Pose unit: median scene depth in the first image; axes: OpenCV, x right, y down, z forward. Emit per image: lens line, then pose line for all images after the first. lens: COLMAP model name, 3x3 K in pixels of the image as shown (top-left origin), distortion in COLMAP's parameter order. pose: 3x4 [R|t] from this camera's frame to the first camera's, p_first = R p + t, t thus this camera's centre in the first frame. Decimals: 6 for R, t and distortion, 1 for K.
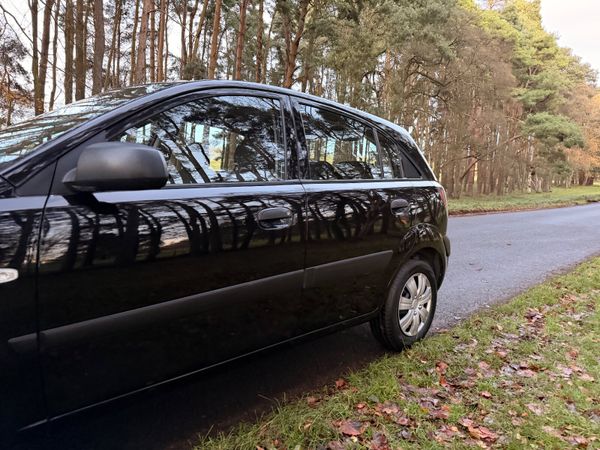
lens RADIAL K [[397.8, 0, 300.0], [0, 397.8, 229.0], [0, 0, 1]] dist [0.021774, -0.029149]
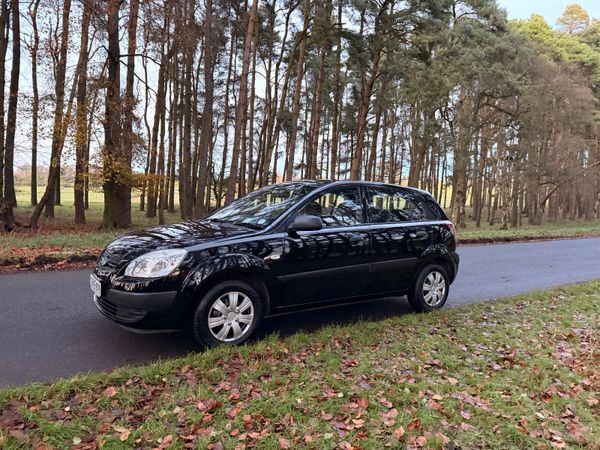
lens RADIAL K [[397.8, 0, 299.2], [0, 397.8, 229.7], [0, 0, 1]] dist [0.021774, -0.029149]
pose [[0.982378, -0.001965, -0.186893, 0.003974], [-0.009784, 0.998033, -0.061921, 0.006023], [0.186647, 0.062658, 0.980427, -0.144498]]
